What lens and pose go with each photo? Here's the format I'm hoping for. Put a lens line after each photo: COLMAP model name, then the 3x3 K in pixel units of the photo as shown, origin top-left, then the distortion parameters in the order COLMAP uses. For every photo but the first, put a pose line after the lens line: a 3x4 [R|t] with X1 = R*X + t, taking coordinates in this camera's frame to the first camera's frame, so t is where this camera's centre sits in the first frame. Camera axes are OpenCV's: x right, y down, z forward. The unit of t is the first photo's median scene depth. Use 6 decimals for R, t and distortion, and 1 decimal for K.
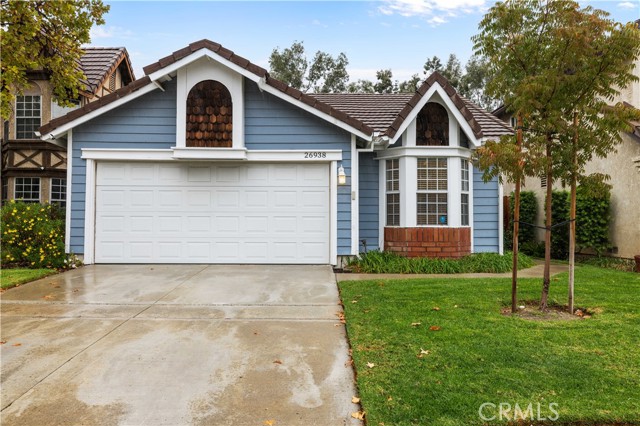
lens RADIAL K [[440.8, 0, 320.0], [0, 440.8, 213.0], [0, 0, 1]] dist [0.000173, 0.000645]
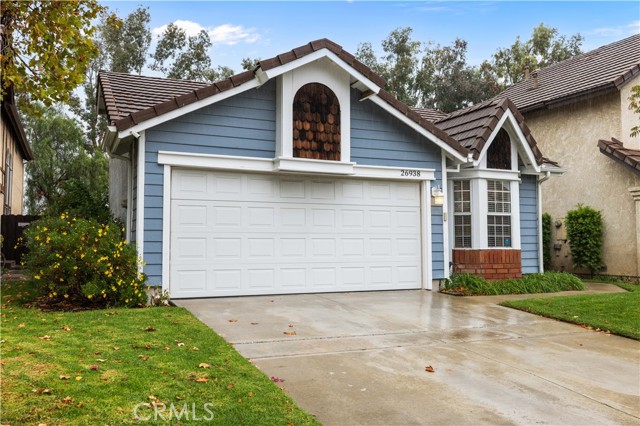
lens RADIAL K [[565.9, 0, 320.0], [0, 565.9, 213.0], [0, 0, 1]] dist [0.002144, 0.000734]
pose [[0.912340, 0.019080, 0.408988, -0.674663], [-0.005375, 0.999386, -0.034634, -0.003618], [-0.409398, 0.029400, 0.911882, -0.022341]]
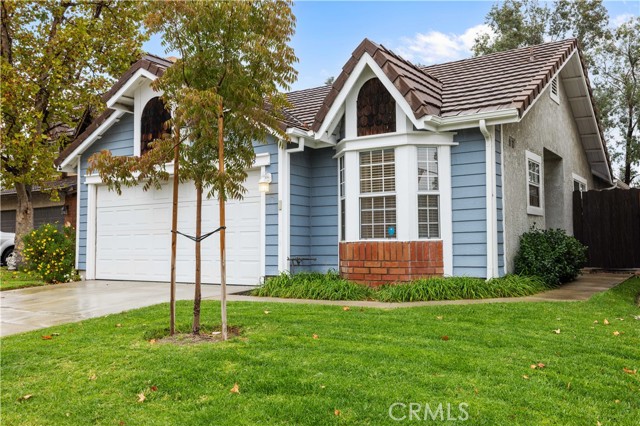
lens RADIAL K [[582.8, 0, 320.0], [0, 582.8, 213.0], [0, 0, 1]] dist [-0.004565, -0.000894]
pose [[0.827657, -0.041626, -0.559689, 0.753195], [0.027634, 0.999059, -0.033439, 0.014470], [0.560554, 0.012210, 0.828028, 0.116136]]
